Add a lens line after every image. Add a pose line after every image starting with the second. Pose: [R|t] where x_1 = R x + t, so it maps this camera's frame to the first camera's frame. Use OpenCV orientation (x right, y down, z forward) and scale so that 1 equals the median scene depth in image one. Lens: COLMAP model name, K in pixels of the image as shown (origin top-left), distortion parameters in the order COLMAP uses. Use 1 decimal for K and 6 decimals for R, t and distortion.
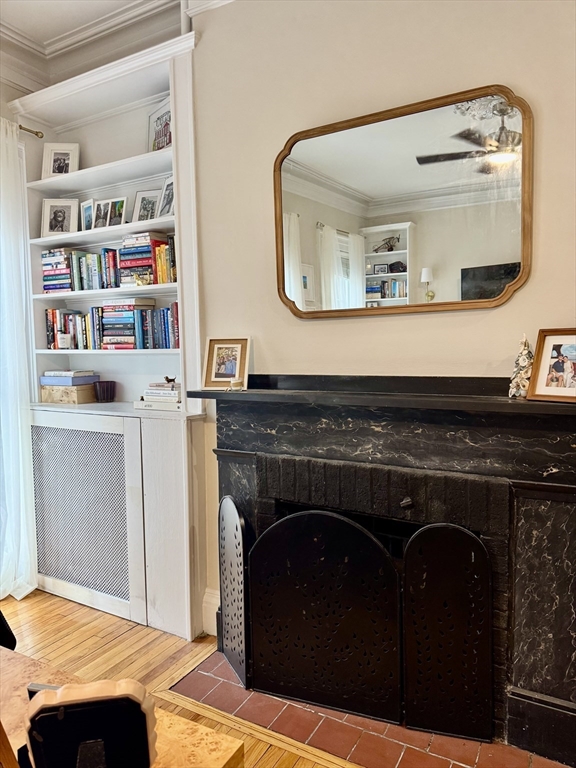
lens RADIAL K [[539.9, 0, 284.3], [0, 539.9, 384.0], [0, 0, 1]] dist [0.033604, -0.033240]
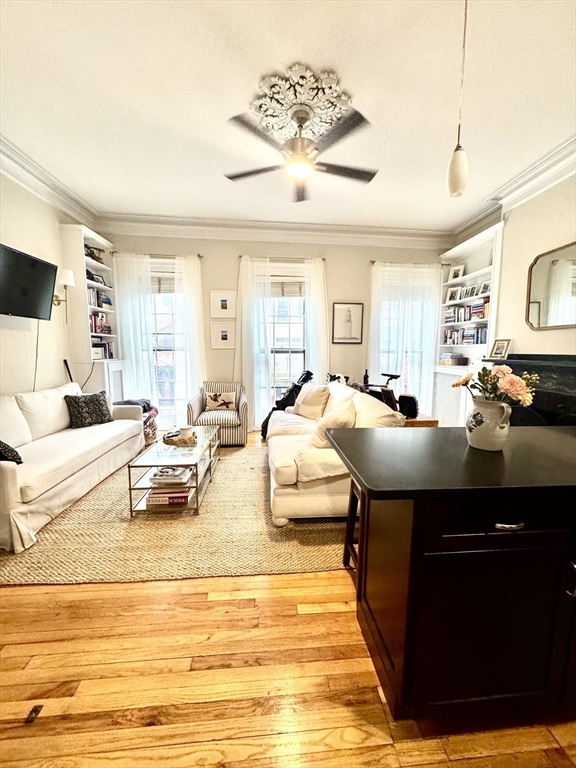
lens RADIAL K [[307.0, 0, 291.1], [0, 307.0, 384.7], [0, 0, 1]] dist [-0.002966, 0.000393]
pose [[0.560267, 0.113129, -0.820550, 0.434831], [-0.074657, 0.993494, 0.085998, 0.062140], [0.824941, 0.013078, 0.565068, -0.511914]]
